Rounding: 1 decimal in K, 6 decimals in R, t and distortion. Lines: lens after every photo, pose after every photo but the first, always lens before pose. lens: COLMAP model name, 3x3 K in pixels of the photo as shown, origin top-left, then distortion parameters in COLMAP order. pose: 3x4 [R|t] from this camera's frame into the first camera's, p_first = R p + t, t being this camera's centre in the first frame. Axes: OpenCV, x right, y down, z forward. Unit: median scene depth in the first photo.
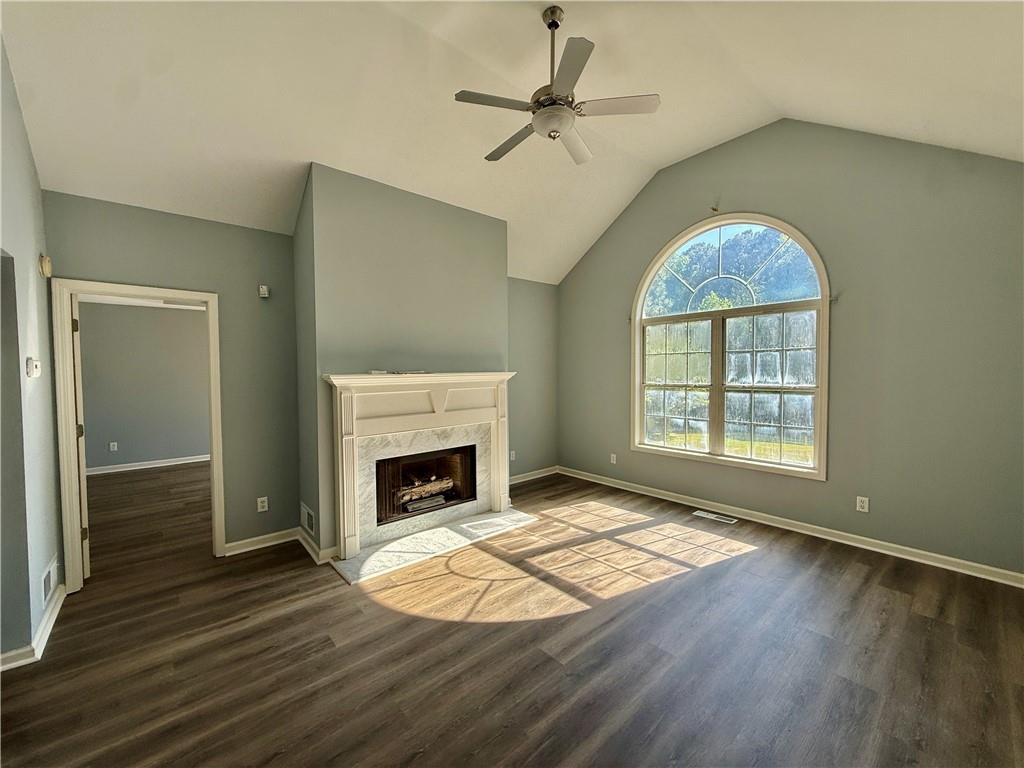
lens RADIAL K [[410.2, 0, 509.8], [0, 410.2, 385.2], [0, 0, 1]] dist [0.005109, -0.000885]
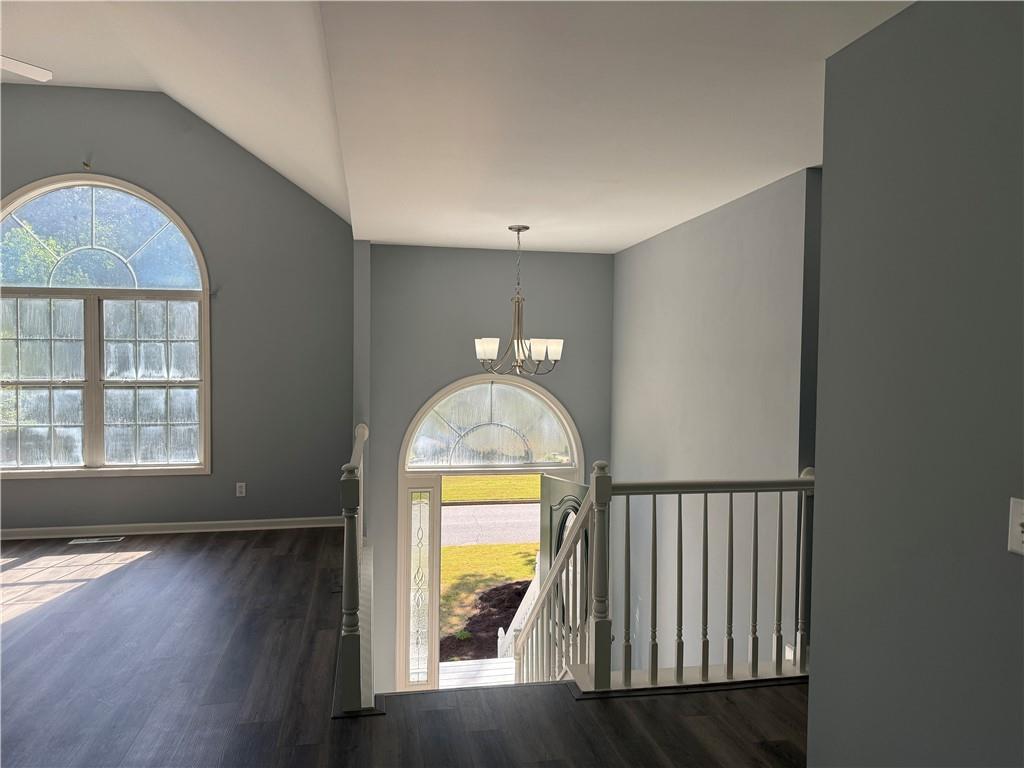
lens RADIAL K [[717.7, 0, 511.0], [0, 717.7, 384.0], [0, 0, 1]] dist [0.008449, -0.018783]
pose [[0.491825, -0.013980, 0.870582, -0.348431], [0.025070, 0.999684, 0.001890, 0.025970], [-0.870333, 0.020896, 0.492020, -0.445567]]
